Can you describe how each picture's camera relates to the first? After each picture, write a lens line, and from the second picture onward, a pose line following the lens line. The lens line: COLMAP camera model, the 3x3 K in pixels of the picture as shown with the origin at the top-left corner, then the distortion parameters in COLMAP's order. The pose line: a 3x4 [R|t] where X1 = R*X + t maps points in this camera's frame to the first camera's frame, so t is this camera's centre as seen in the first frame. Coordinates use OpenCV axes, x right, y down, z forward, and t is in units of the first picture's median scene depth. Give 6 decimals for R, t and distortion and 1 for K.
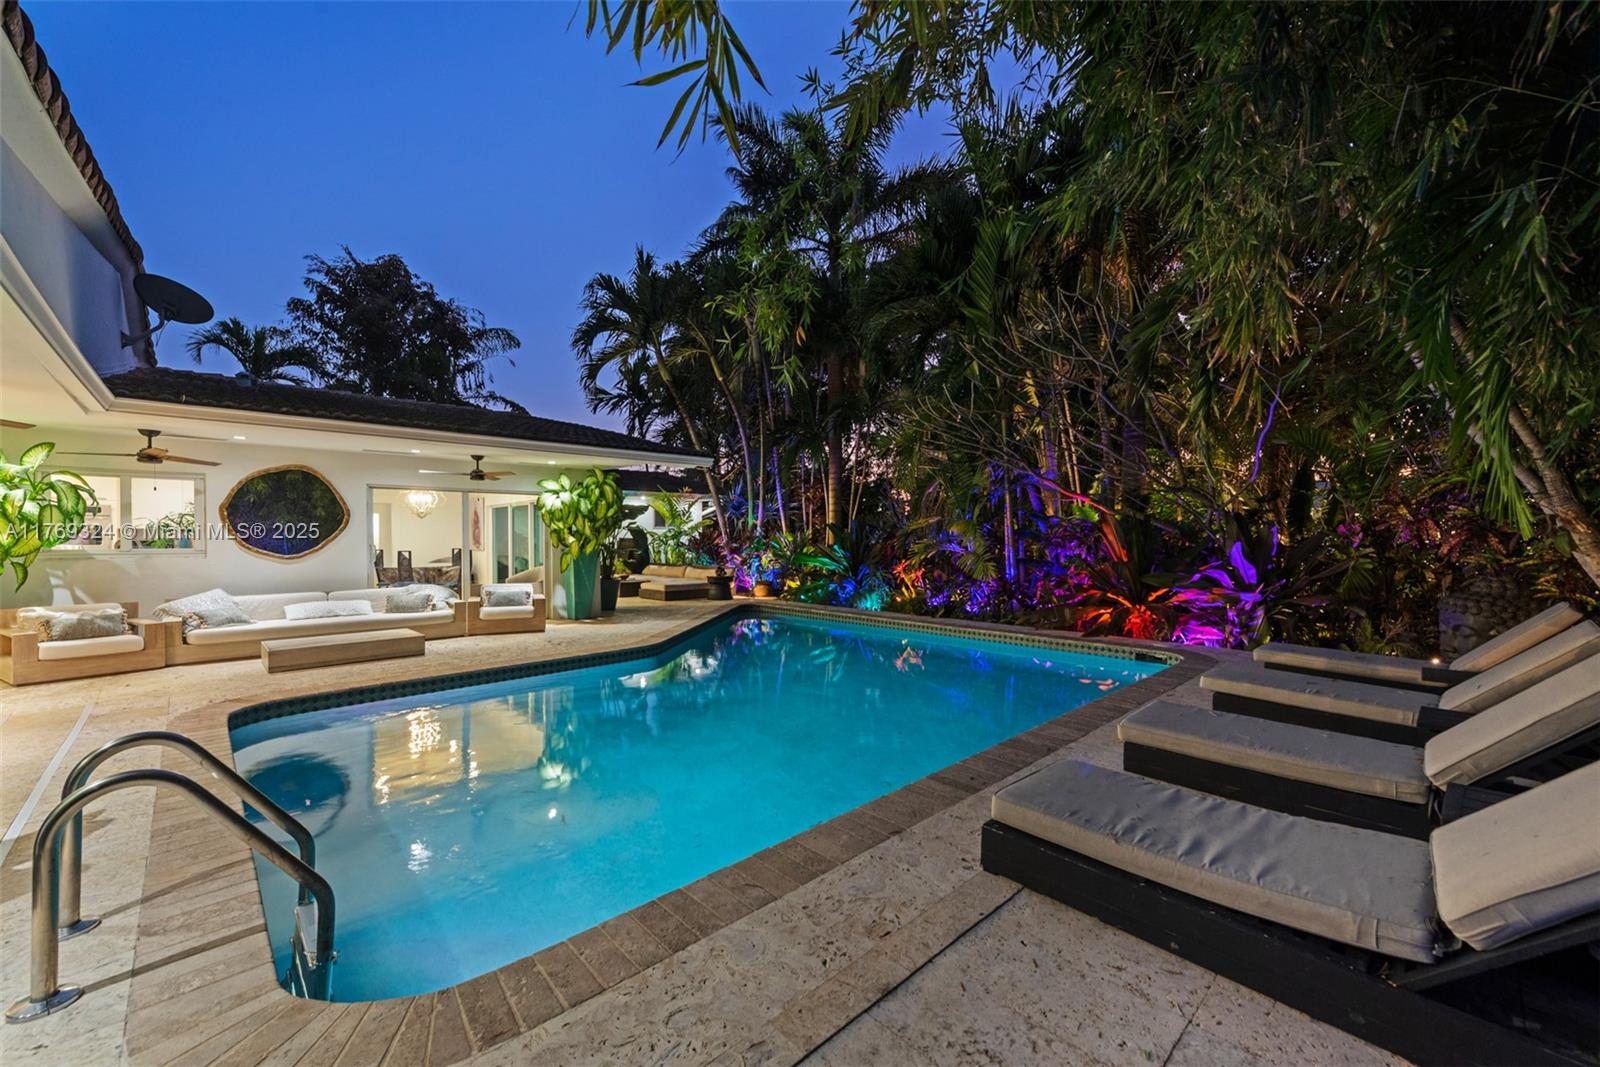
lens RADIAL K [[635.3, 0, 800.0], [0, 635.3, 533.5], [0, 0, 1]] dist [-0.001332, -0.000270]
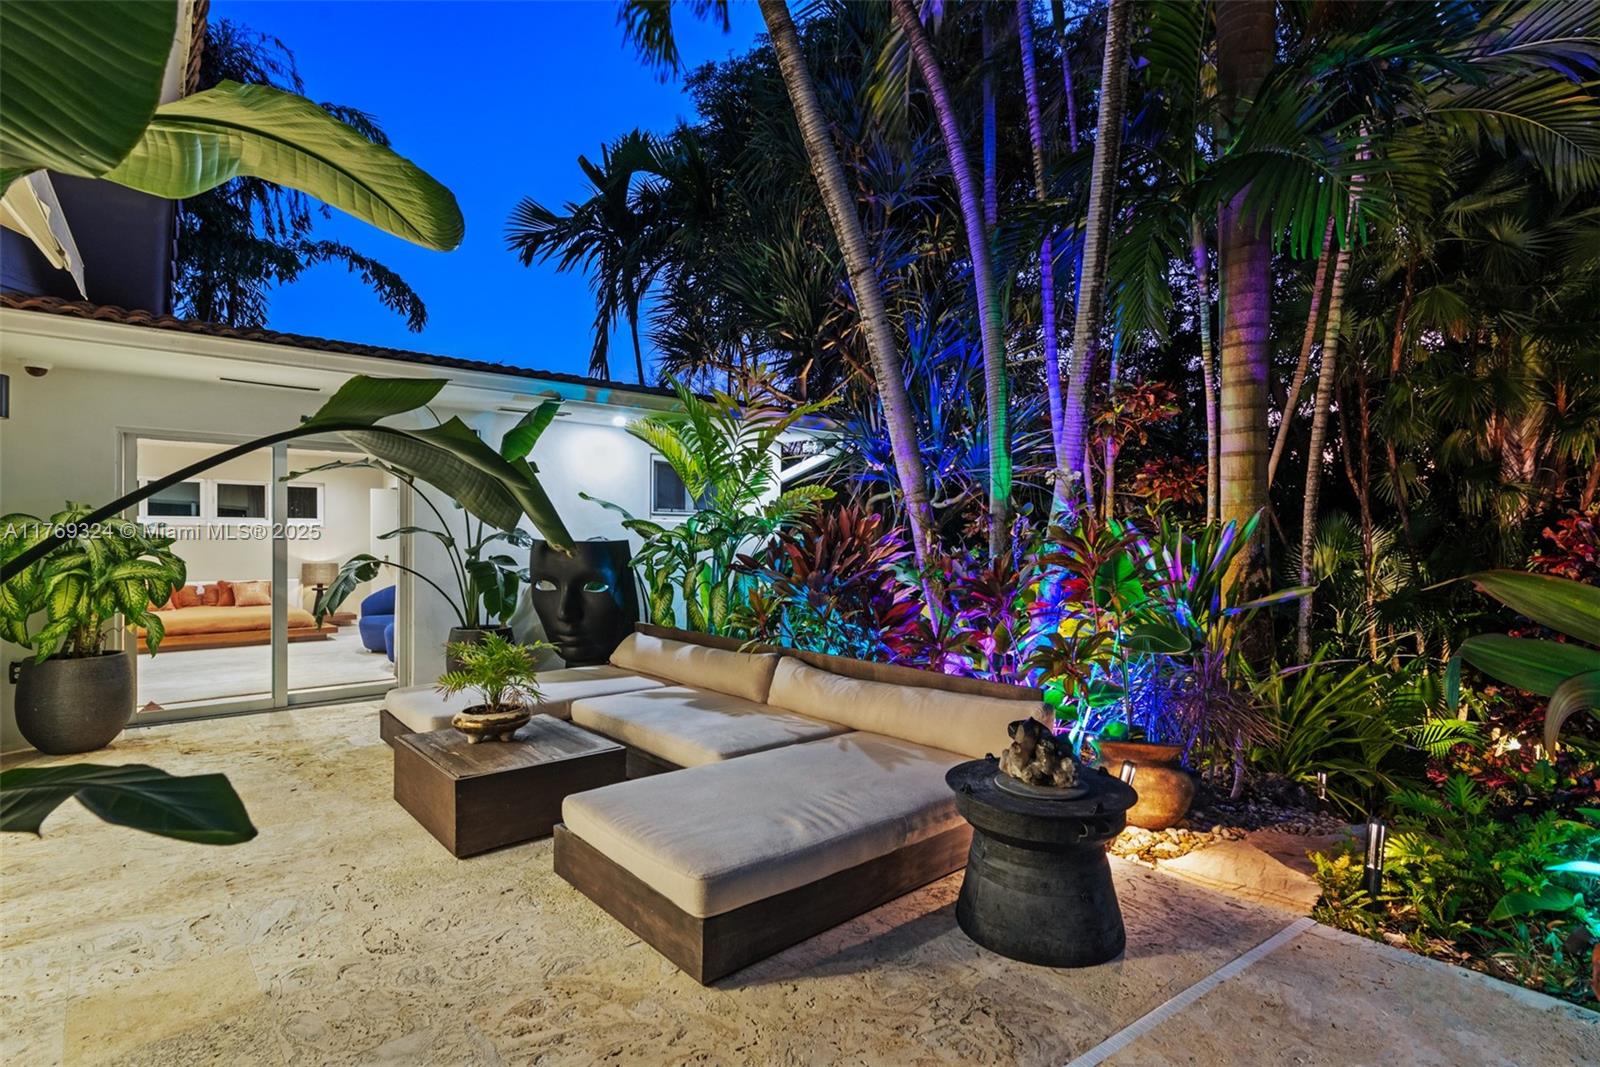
lens RADIAL K [[772.7, 0, 800.0], [0, 772.7, 533.5], [0, 0, 1]] dist [-0.000464, -0.000014]
pose [[0.998690, 0.001530, -0.051138, -0.458103], [-0.001553, 0.999999, -0.000400, 0.010322], [0.051138, 0.000479, 0.998691, 2.082425]]
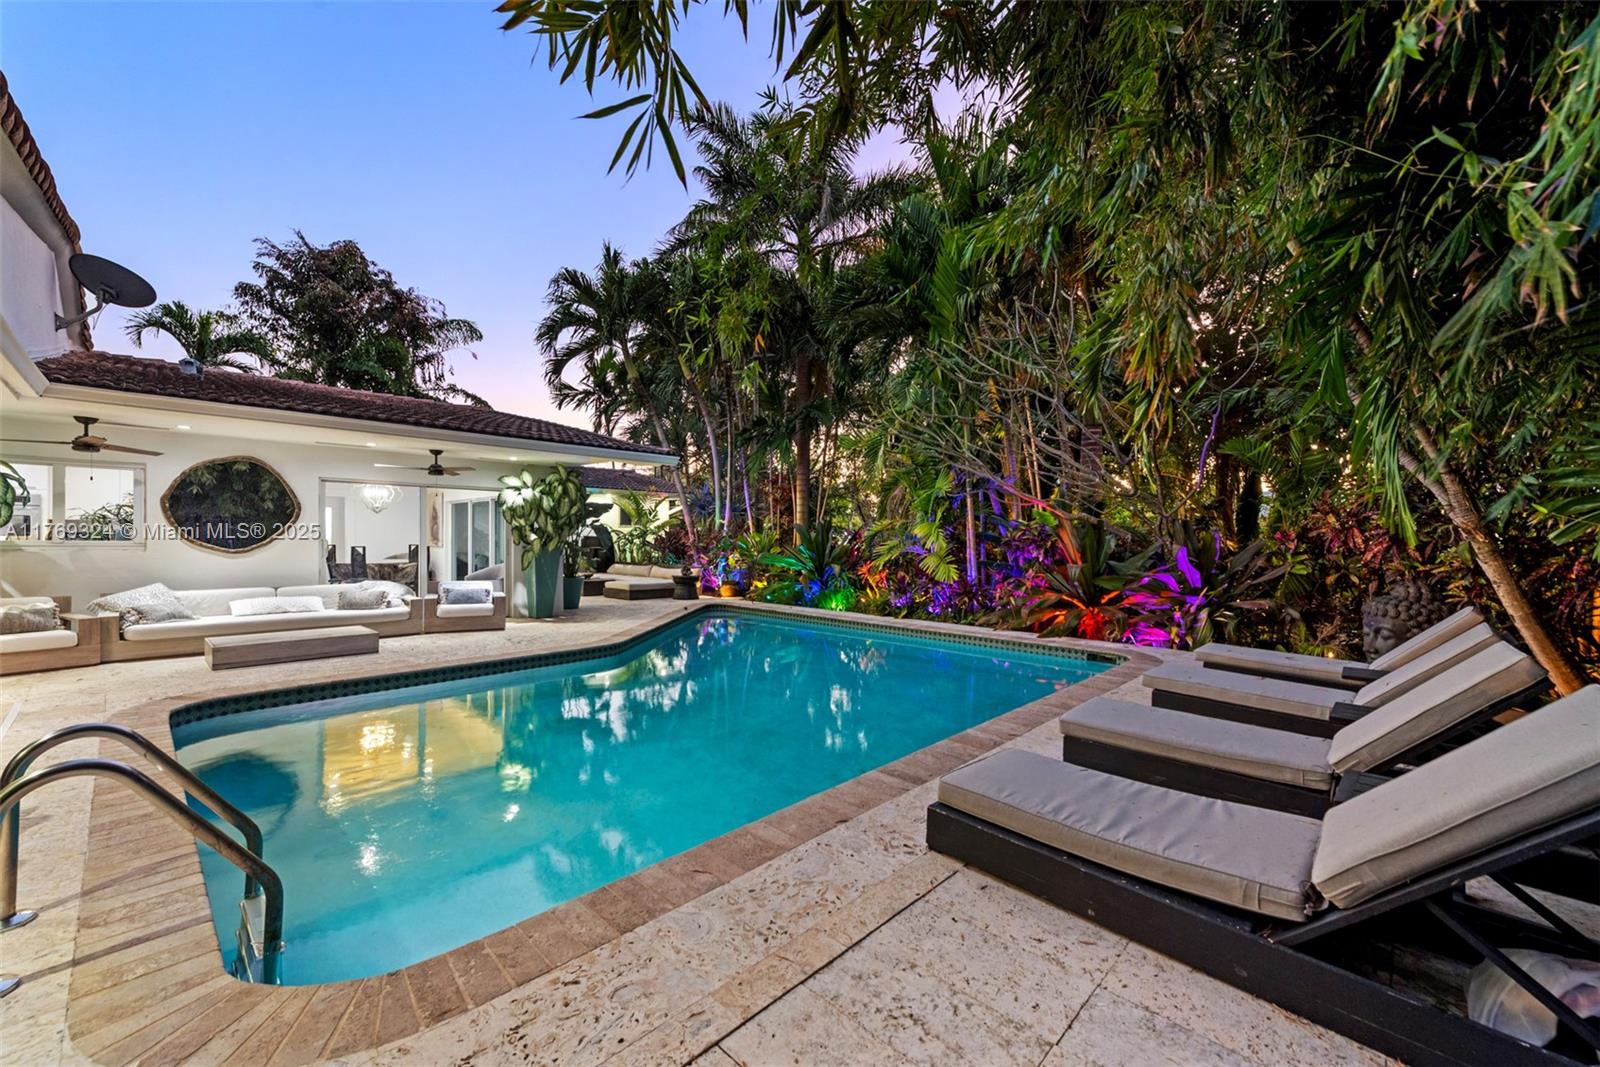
lens RADIAL K [[635.9, 0, 800.9], [0, 635.9, 537.9], [0, 0, 1]] dist [-0.001131, -0.000699]
pose [[0.998633, 0.012677, 0.050712, 0.007247], [-0.012974, 0.999901, 0.005528, 0.000402], [-0.050637, -0.006178, 0.998698, -0.010853]]
